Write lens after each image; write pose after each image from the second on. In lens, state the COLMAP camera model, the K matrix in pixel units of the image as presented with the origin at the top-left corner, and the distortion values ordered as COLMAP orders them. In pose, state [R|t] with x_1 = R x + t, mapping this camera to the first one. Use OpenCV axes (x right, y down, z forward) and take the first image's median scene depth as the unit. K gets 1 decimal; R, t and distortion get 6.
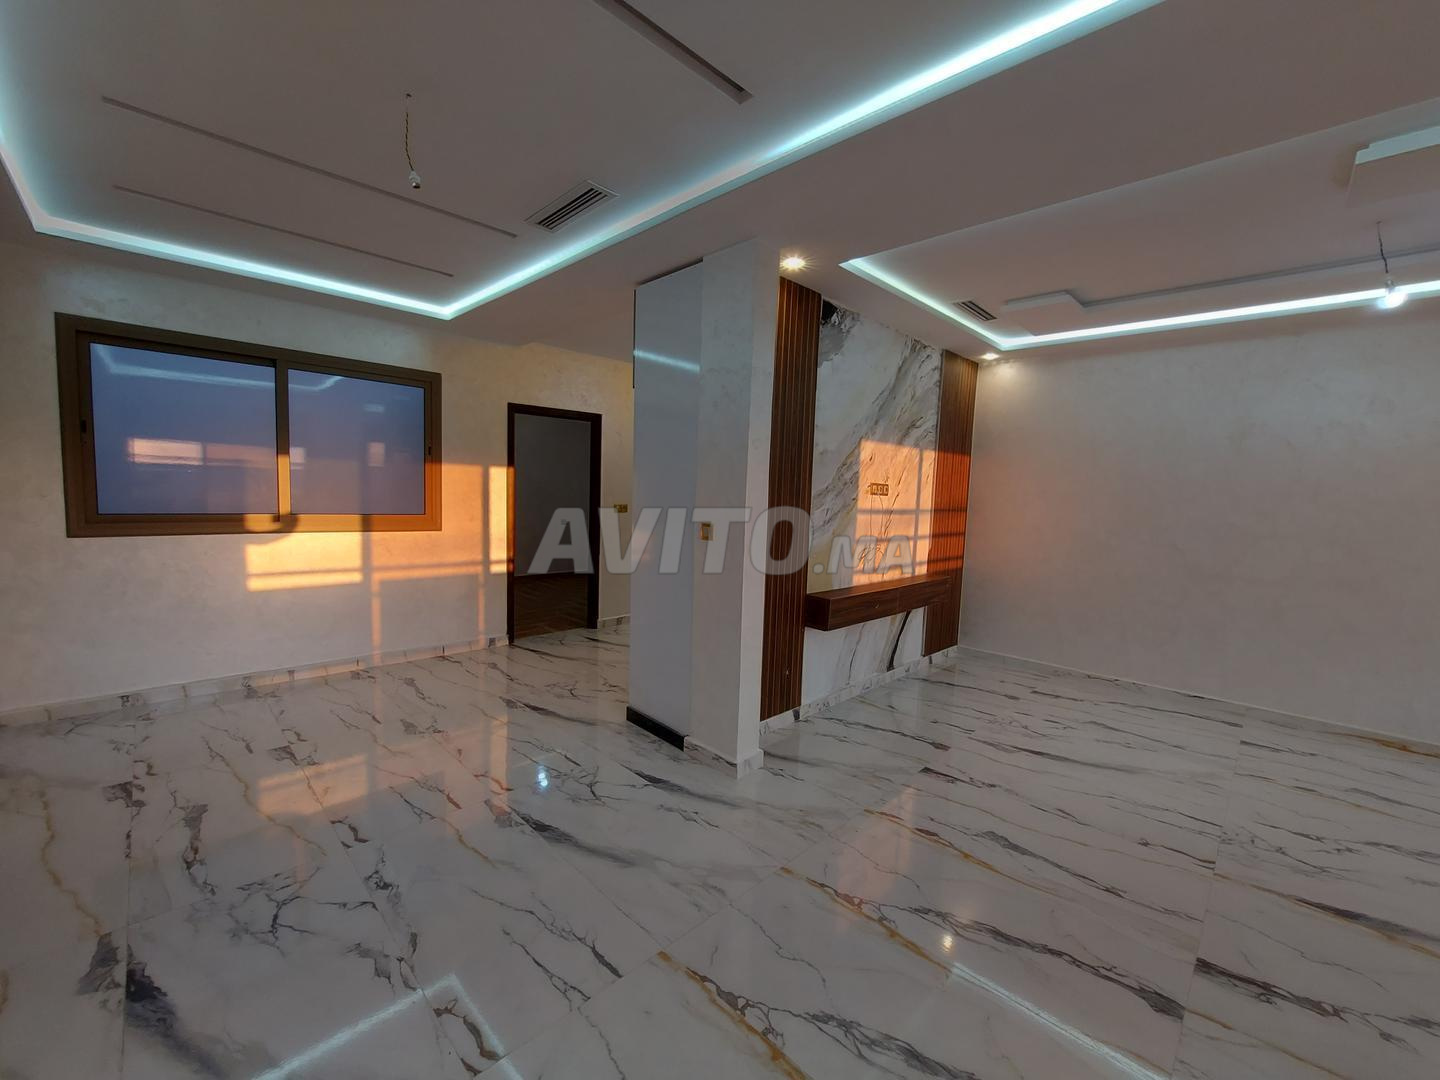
lens RADIAL K [[572.7, 0, 704.8], [0, 572.7, 534.9], [0, 0, 1]] dist [-0.010442, 0.000033]
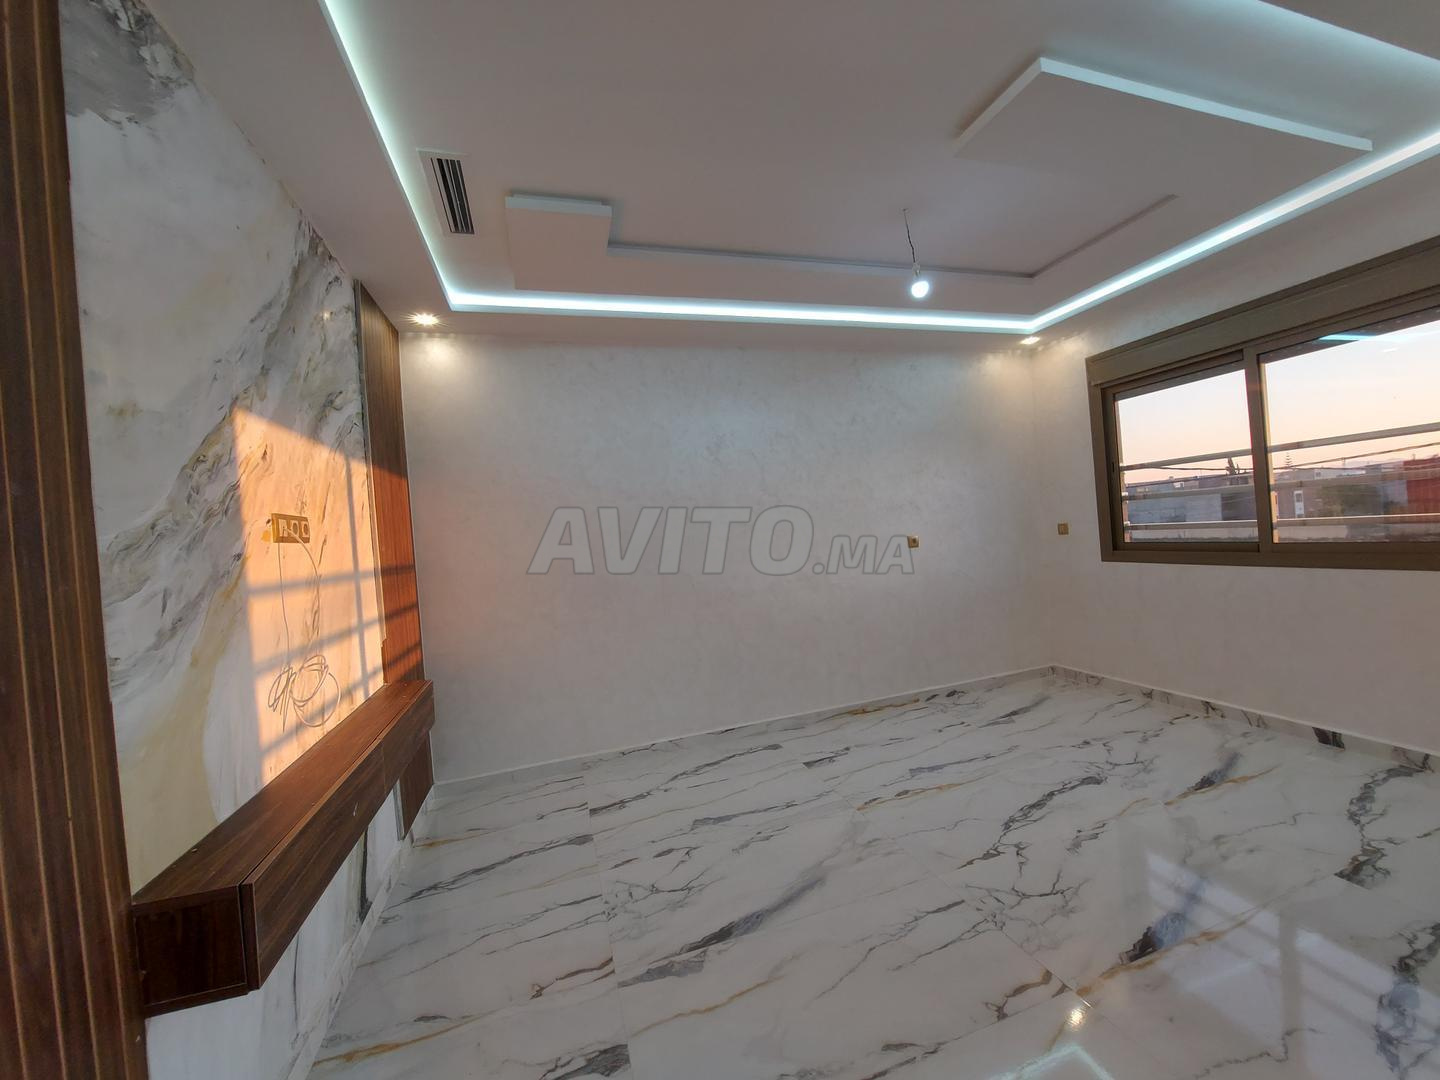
lens RADIAL K [[570.6, 0, 720.0], [0, 570.6, 540.0], [0, 0, 1]] dist [-0.000423, -0.006285]
pose [[0.439259, -0.078868, 0.894892, 0.063366], [0.171409, 0.985196, 0.002690, -0.019380], [-0.881857, 0.152211, 0.446274, 0.524766]]
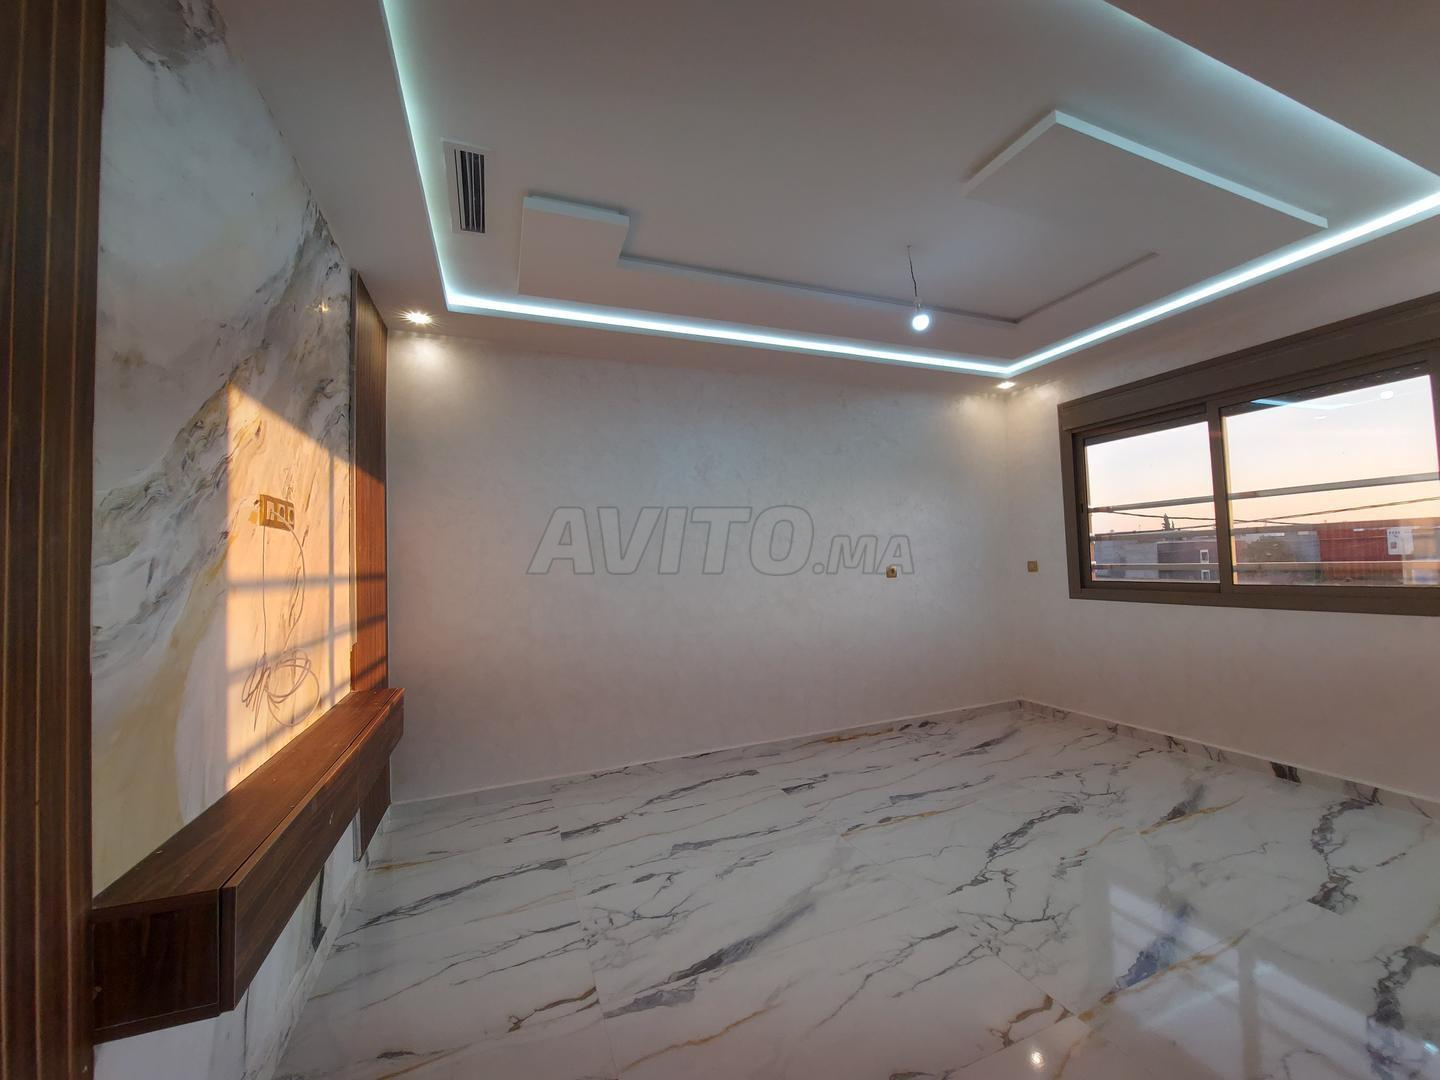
lens RADIAL K [[569.4, 0, 719.8], [0, 569.4, 543.3], [0, 0, 1]] dist [-0.002092, -0.005777]
pose [[0.377076, -0.012764, 0.926094, 0.052499], [0.124918, 0.991470, -0.037198, -0.006875], [-0.917719, 0.129712, 0.375454, 0.564947]]
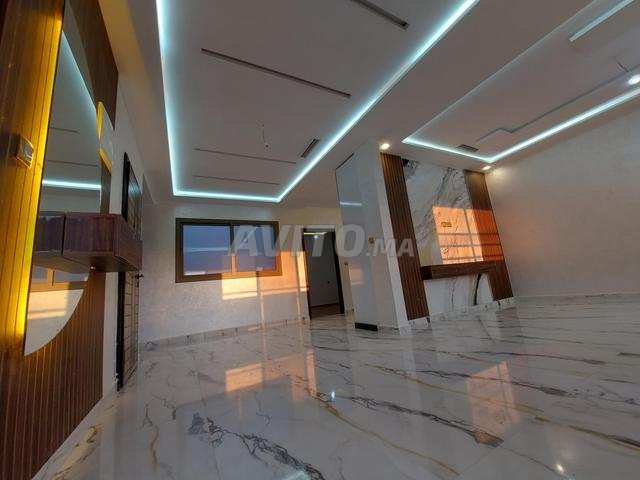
lens RADIAL K [[253.1, 0, 319.9], [0, 253.1, 241.5], [0, 0, 1]] dist [-0.002092, -0.005777]
pose [[0.949117, -0.184894, -0.254934, 0.057478], [0.111980, 0.954746, -0.275537, 0.219049], [0.294343, 0.232969, 0.926870, -0.125071]]
